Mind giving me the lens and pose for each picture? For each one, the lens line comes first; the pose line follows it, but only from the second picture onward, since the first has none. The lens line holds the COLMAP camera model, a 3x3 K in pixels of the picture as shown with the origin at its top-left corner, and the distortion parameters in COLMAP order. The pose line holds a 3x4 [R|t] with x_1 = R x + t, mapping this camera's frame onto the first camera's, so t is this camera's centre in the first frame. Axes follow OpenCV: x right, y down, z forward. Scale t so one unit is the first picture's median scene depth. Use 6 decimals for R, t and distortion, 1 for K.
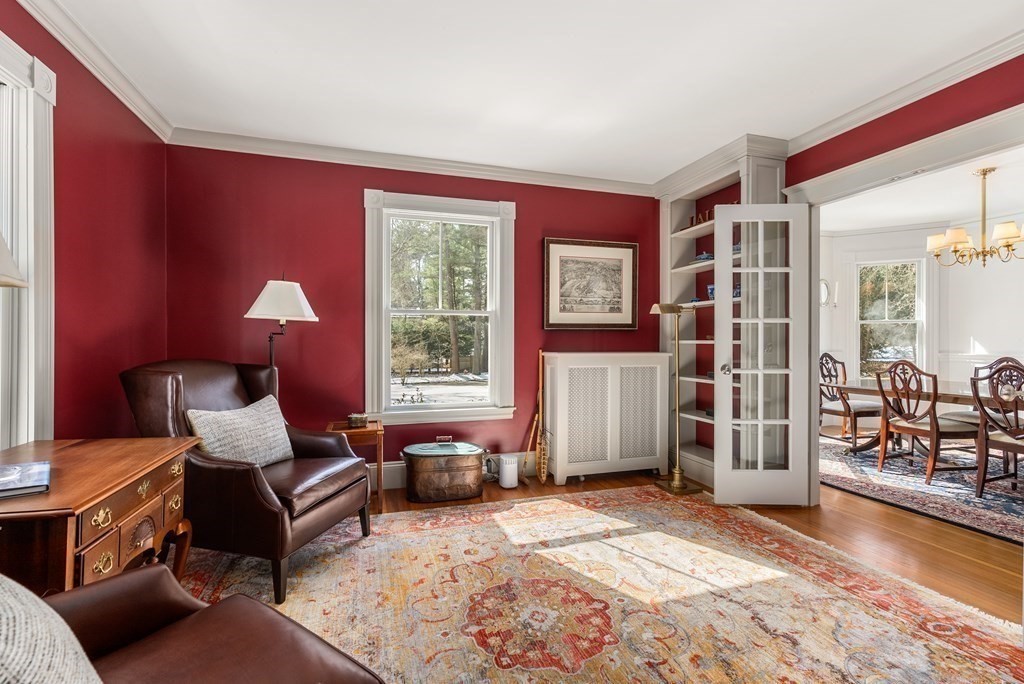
lens RADIAL K [[469.5, 0, 514.7], [0, 469.5, 343.9], [0, 0, 1]] dist [-0.007725, 0.000279]
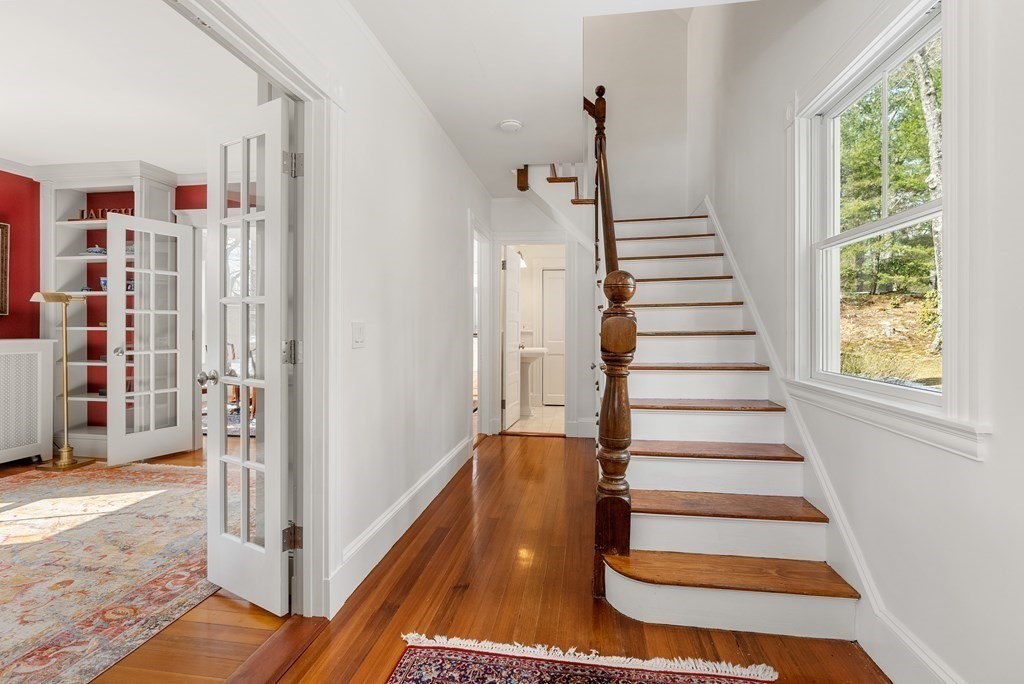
lens RADIAL K [[469.5, 0, 529.1], [0, 469.5, 330.0], [0, 0, 1]] dist [-0.007725, 0.000279]
pose [[0.429047, -0.002346, 0.903279, -0.170199], [0.000013, 0.999997, 0.002591, -0.004395], [-0.903282, -0.001100, 0.429045, -0.441981]]
